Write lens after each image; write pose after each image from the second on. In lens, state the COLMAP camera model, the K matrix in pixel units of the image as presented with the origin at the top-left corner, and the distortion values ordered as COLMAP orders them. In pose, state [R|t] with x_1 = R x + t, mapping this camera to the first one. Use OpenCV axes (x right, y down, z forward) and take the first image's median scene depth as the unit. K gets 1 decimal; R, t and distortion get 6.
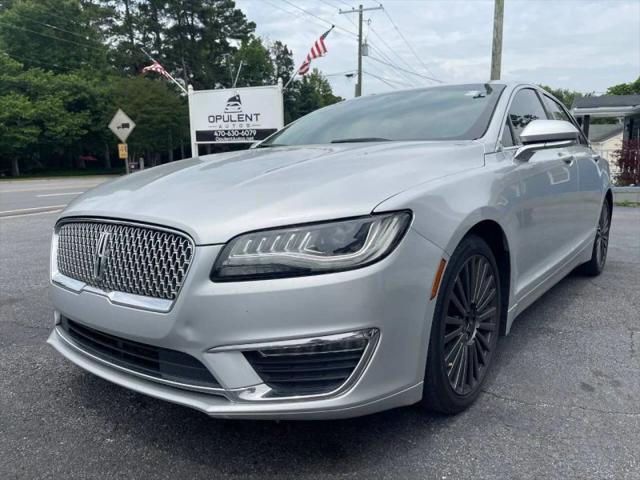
lens RADIAL K [[493.3, 0, 323.6], [0, 493.3, 239.9], [0, 0, 1]] dist [0.069585, -0.100698]
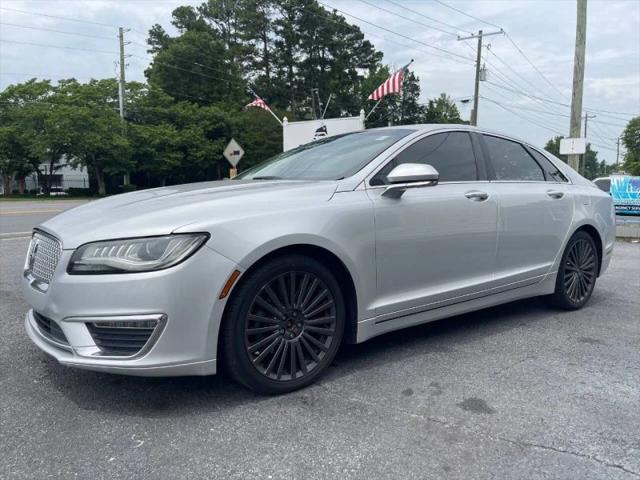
lens RADIAL K [[493.3, 0, 325.2], [0, 493.3, 239.8], [0, 0, 1]] dist [0.069585, -0.100698]
pose [[0.967371, 0.046722, -0.249017, 0.109846], [-0.058266, 0.997532, -0.039184, -0.000622], [0.246572, 0.052414, 0.967706, -0.034585]]
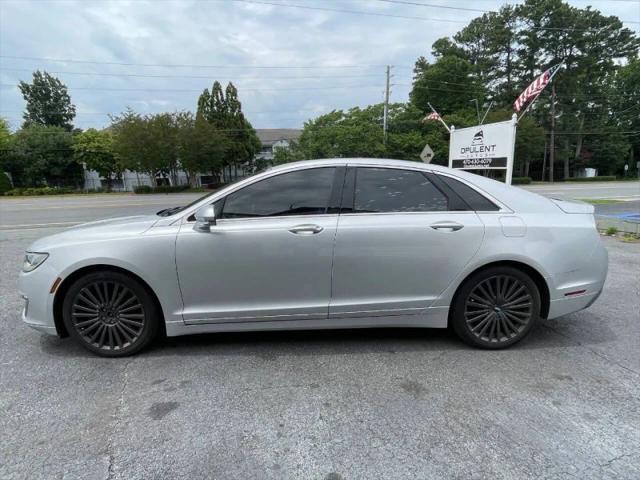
lens RADIAL K [[361.1, 0, 319.3], [0, 361.1, 241.0], [0, 0, 1]] dist [-0.014741, 0.010234]
pose [[0.633883, 0.144386, -0.759833, 0.294664], [-0.114909, 0.989098, 0.092090, -0.054617], [0.764846, 0.028937, 0.643563, 0.115495]]
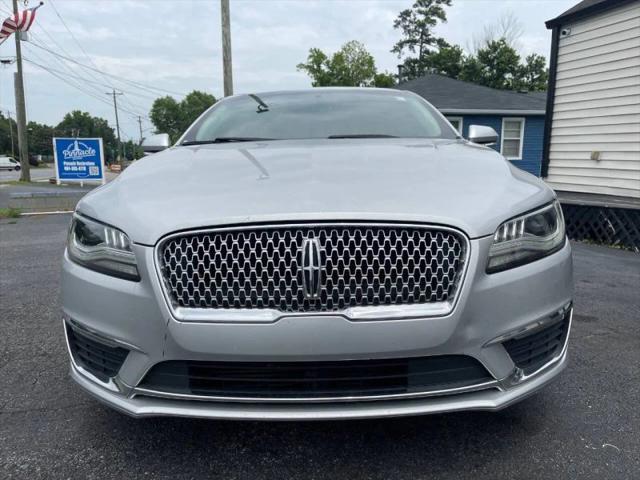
lens RADIAL K [[493.3, 0, 325.4], [0, 493.3, 239.6], [0, 0, 1]] dist [0.069585, -0.100698]
pose [[0.795155, -0.091468, 0.599468, -0.127700], [0.095794, 0.995093, 0.024769, -0.004705], [-0.598792, 0.037730, 0.800015, 0.048685]]
